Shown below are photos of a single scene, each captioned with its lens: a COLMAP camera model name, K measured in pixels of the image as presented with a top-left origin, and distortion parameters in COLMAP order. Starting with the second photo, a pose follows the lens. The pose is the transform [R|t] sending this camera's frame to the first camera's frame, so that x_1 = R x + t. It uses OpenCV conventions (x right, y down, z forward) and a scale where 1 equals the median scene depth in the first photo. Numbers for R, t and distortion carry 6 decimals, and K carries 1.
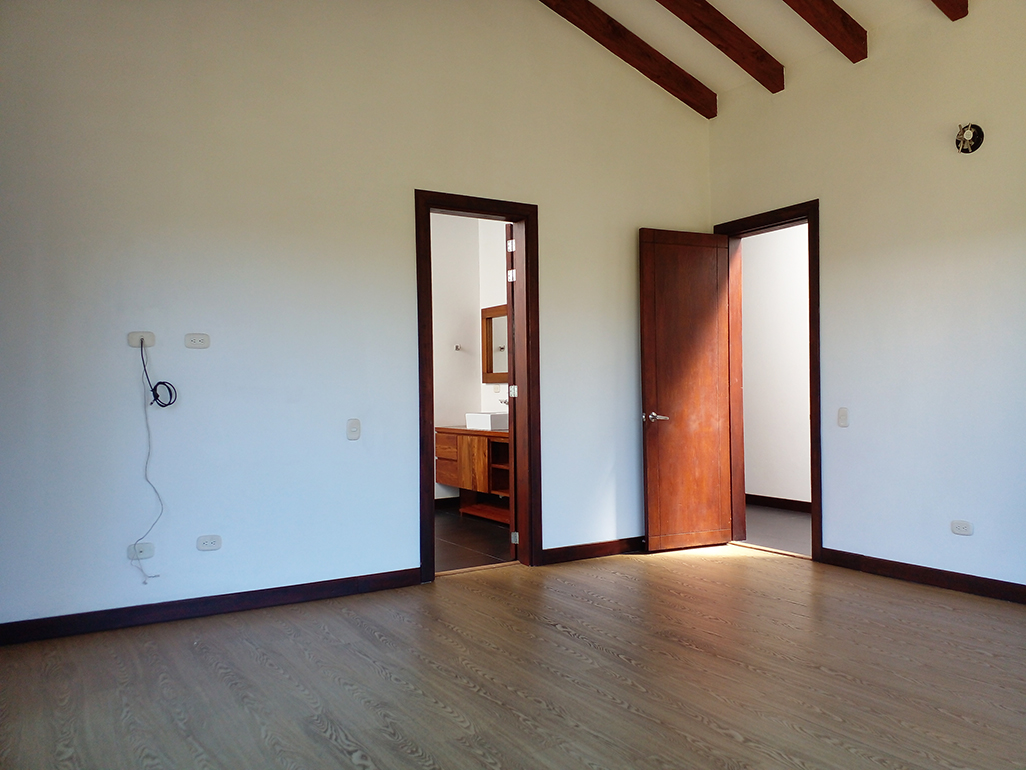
lens RADIAL K [[824.0, 0, 519.7], [0, 824.0, 386.8], [0, 0, 1]] dist [0.103053, -0.150351]
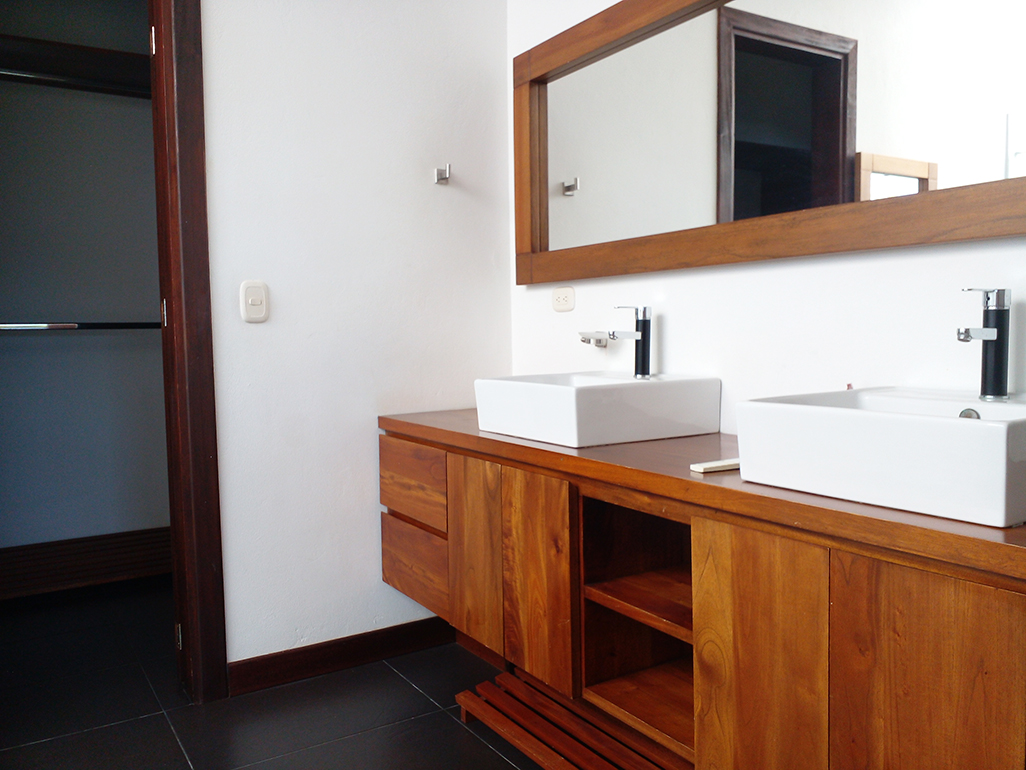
lens RADIAL K [[824.0, 0, 519.7], [0, 824.0, 386.8], [0, 0, 1]] dist [0.103053, -0.150351]
pose [[0.999823, -0.007426, 0.017288, -0.056382], [0.006057, 0.996943, 0.077896, 0.012942], [-0.017813, -0.077777, 0.996812, 0.729196]]
